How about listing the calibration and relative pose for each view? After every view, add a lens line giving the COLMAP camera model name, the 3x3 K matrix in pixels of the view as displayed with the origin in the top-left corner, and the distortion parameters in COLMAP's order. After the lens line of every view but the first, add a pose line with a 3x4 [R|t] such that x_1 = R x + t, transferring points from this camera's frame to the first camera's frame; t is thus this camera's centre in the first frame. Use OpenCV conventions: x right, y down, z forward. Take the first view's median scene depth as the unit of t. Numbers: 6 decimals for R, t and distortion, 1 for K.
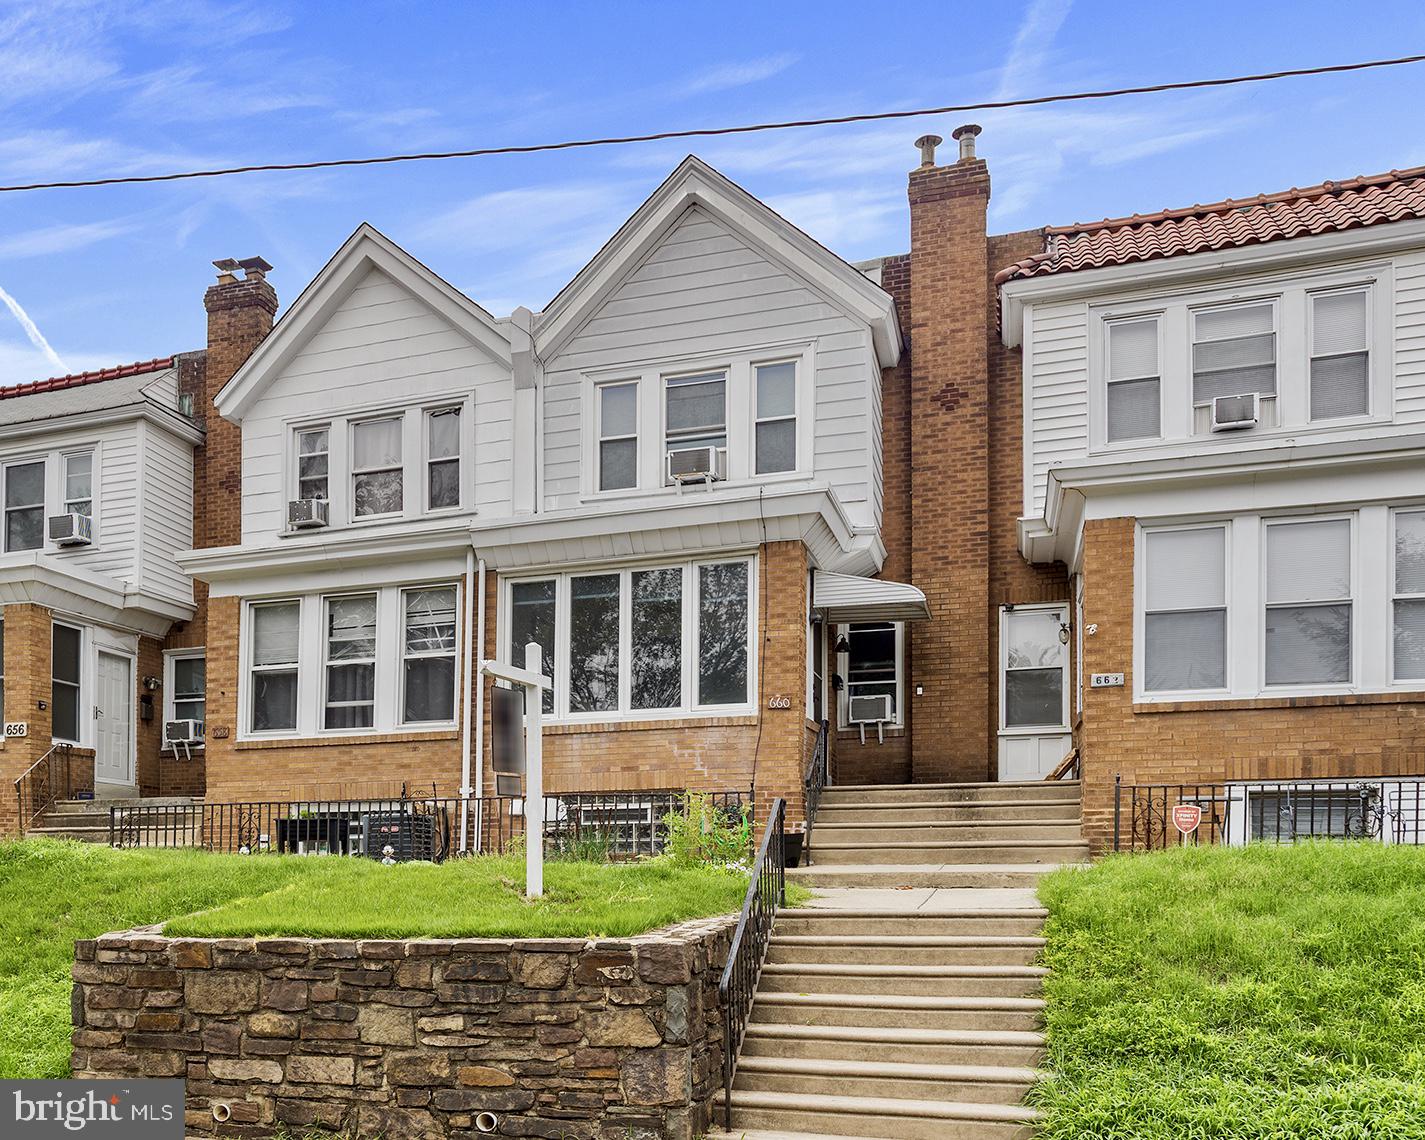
lens RADIAL K [[1667.0, 0, 712.5], [0, 1667.0, 570.0], [0, 0, 1]] dist [-0.039104, -0.011353]
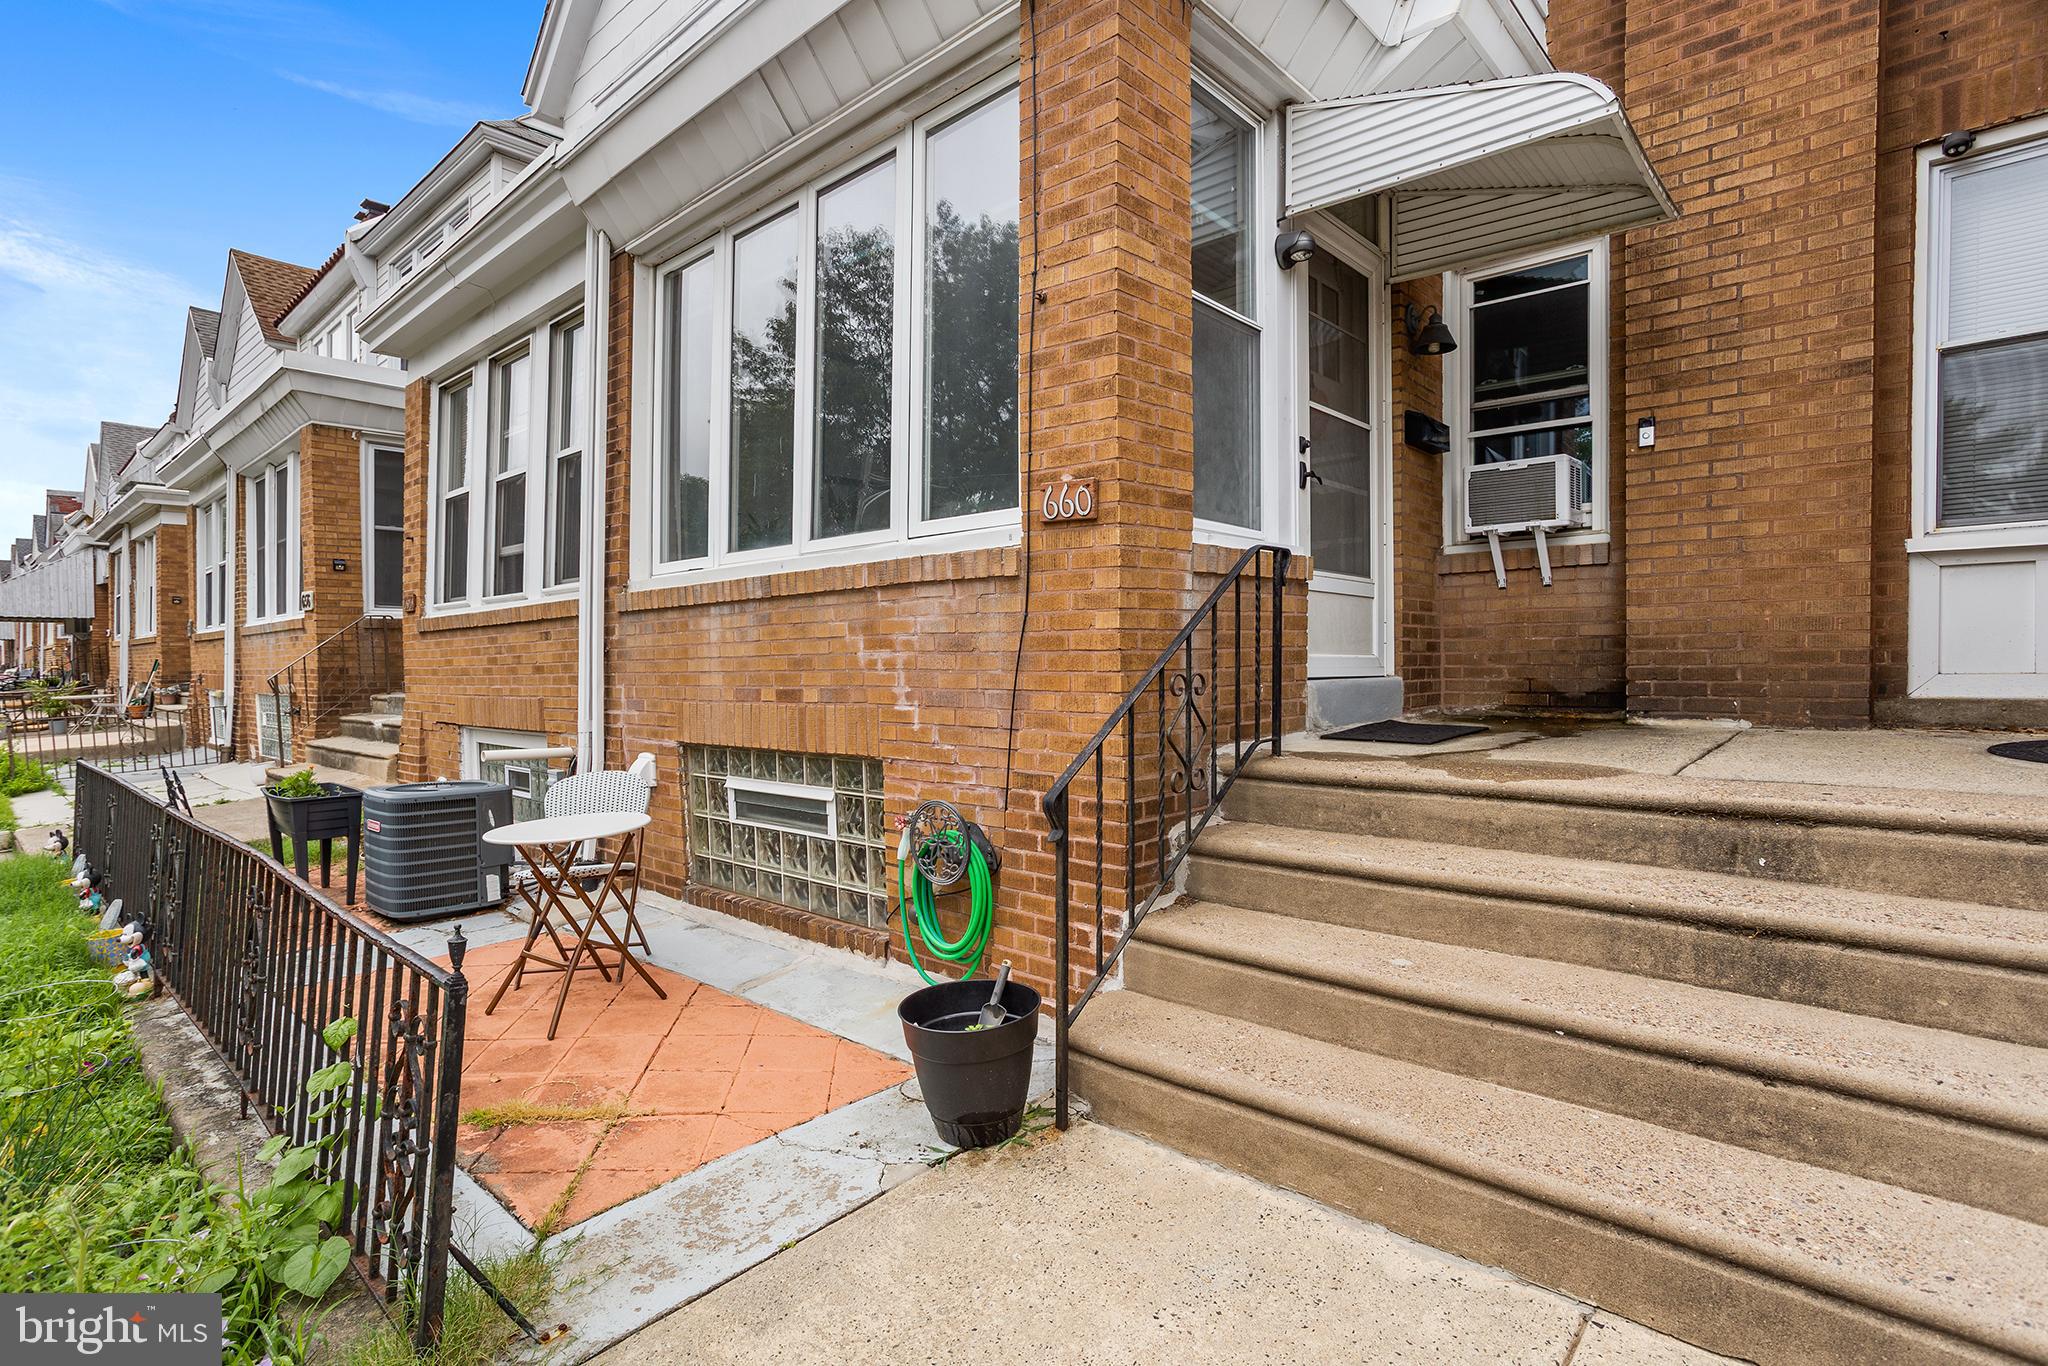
lens RADIAL K [[1067.3, 0, 1202.5], [0, 1067.3, 607.3], [0, 0, 1]] dist [-0.036307, 0.051692]
pose [[0.922202, -0.023939, -0.385967, 0.133738], [0.092408, 0.982809, 0.159835, 0.068696], [0.375506, -0.183067, 0.908560, 0.815674]]
